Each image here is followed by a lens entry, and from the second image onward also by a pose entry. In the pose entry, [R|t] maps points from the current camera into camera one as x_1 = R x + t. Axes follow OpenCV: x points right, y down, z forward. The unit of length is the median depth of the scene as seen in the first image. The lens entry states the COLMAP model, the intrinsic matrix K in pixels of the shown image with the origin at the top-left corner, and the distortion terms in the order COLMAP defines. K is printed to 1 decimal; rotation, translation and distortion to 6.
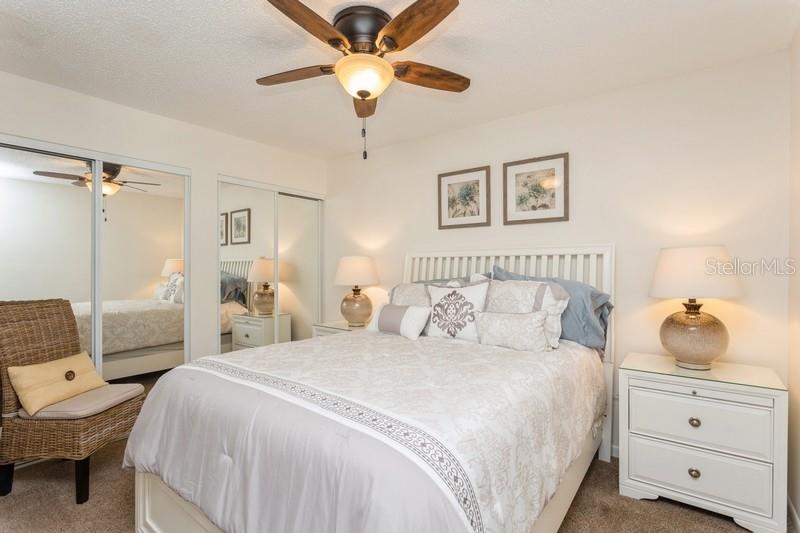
lens RADIAL K [[387.4, 0, 400.0], [0, 387.4, 266.5], [0, 0, 1]] dist [-0.003027, 0.000784]
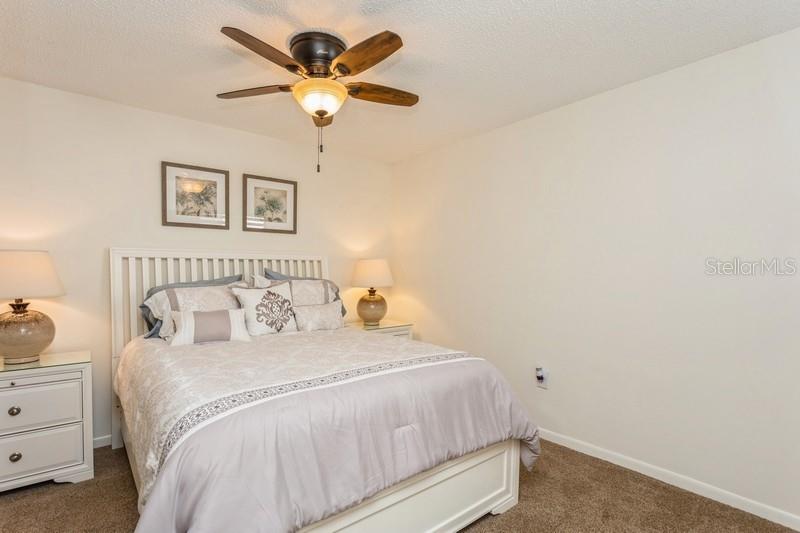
lens RADIAL K [[390.2, 0, 400.0], [0, 390.2, 282.9], [0, 0, 1]] dist [-0.000402, 0.000124]
pose [[0.231107, -0.032417, 0.972388, -0.732782], [-0.004010, 0.999405, 0.034271, 0.000427], [-0.972920, -0.011819, 0.230840, 0.329632]]
